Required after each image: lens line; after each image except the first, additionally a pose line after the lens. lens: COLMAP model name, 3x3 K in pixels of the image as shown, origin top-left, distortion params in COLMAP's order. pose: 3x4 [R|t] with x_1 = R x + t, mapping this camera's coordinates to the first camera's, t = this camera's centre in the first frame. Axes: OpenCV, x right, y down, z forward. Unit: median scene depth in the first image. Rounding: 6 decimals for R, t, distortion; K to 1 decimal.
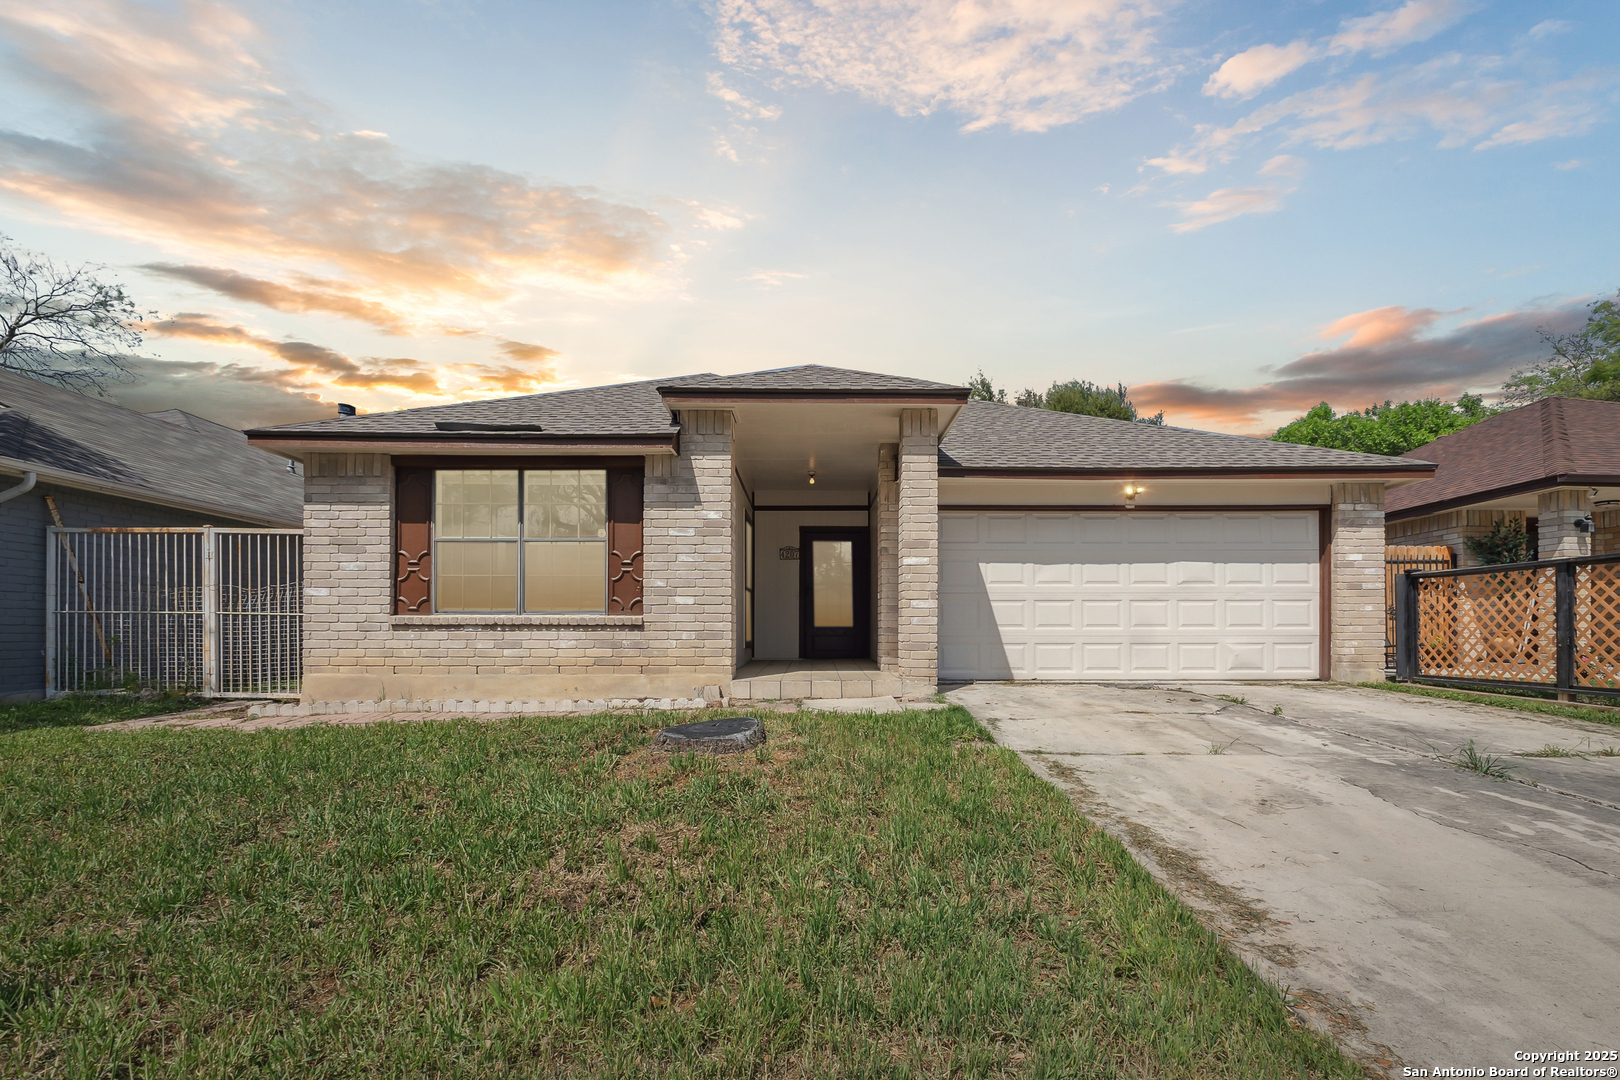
lens RADIAL K [[726.5, 0, 814.1], [0, 726.5, 626.3], [0, 0, 1]] dist [-0.000548, -0.000069]
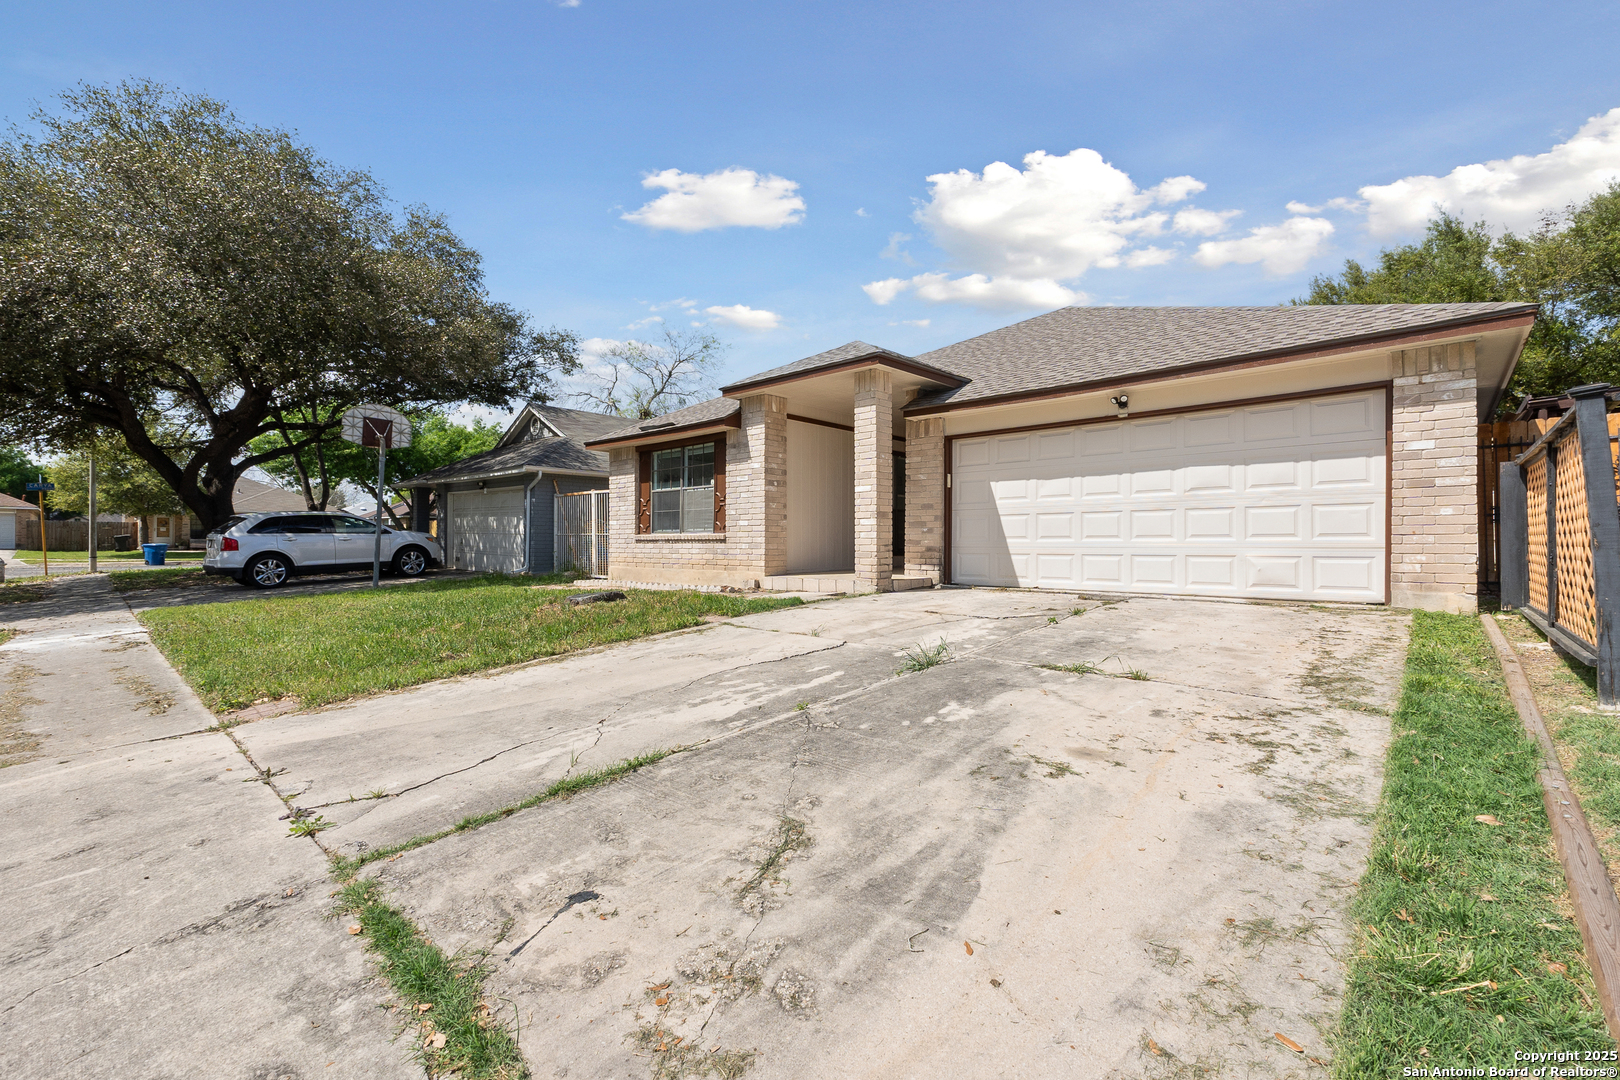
lens RADIAL K [[686.7, 0, 810.0], [0, 686.7, 540.0], [0, 0, 1]] dist [-0.001346, -0.000419]
pose [[0.731172, -0.004419, -0.682179, 0.905767], [0.006201, 0.999981, 0.000168, 0.000458], [0.682165, -0.004353, 0.731186, 0.041041]]
